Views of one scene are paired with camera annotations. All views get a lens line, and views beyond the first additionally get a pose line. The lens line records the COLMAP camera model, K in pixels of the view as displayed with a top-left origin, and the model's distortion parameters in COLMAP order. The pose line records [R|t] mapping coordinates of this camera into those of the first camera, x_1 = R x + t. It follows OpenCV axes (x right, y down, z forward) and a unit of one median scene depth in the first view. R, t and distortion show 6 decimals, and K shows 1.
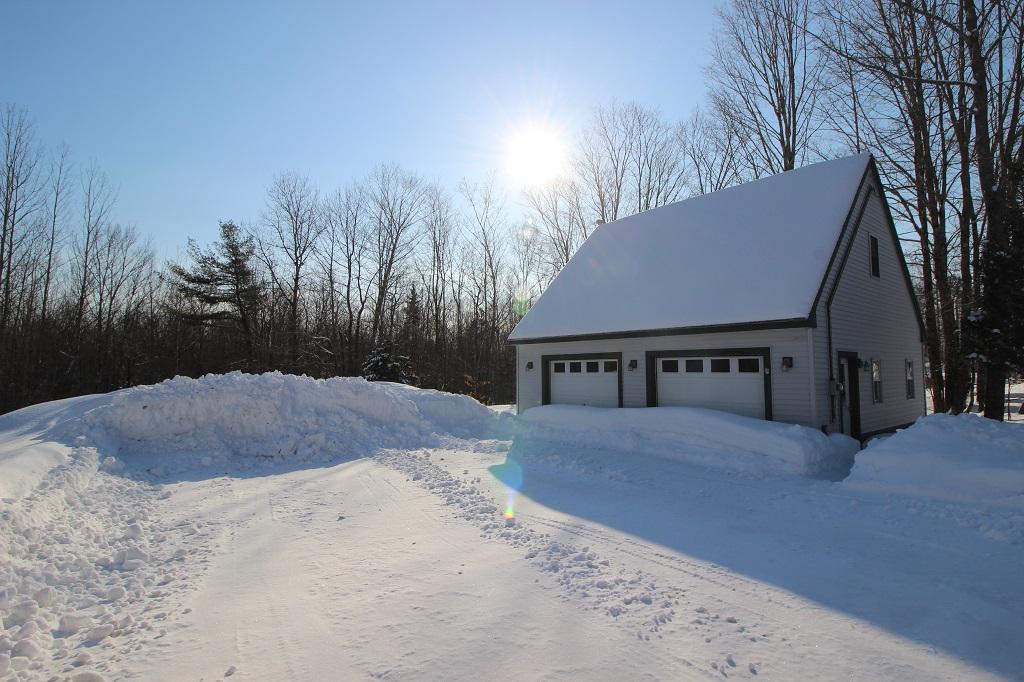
lens RADIAL K [[527.4, 0, 518.2], [0, 527.4, 331.4], [0, 0, 1]] dist [0.001435, -0.011412]
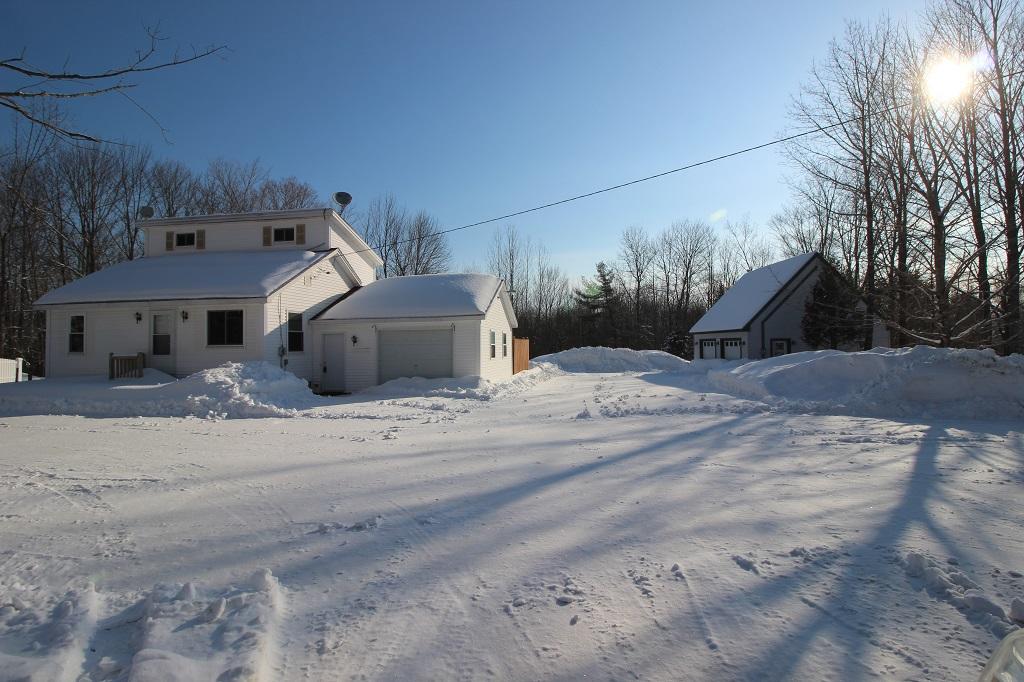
lens RADIAL K [[475.9, 0, 508.1], [0, 475.9, 343.1], [0, 0, 1]] dist [-0.019695, -0.004813]
pose [[0.737293, -0.002074, -0.675570, 1.234601], [0.053181, 0.997070, 0.054979, -0.147458], [0.673476, -0.076463, 0.735243, -1.696665]]
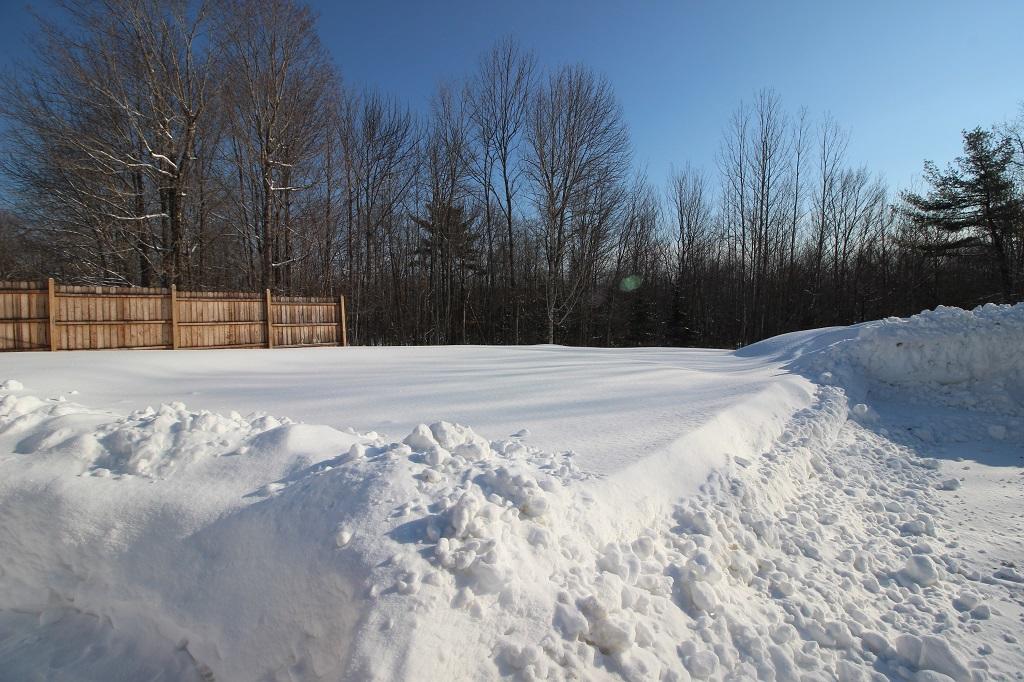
lens RADIAL K [[475.9, 0, 516.4], [0, 475.9, 333.8], [0, 0, 1]] dist [-0.019695, -0.004813]
pose [[0.300873, 0.055565, -0.952044, -0.198027], [0.067044, 0.994599, 0.079236, 0.031546], [0.951305, -0.087668, 0.295522, 0.228328]]
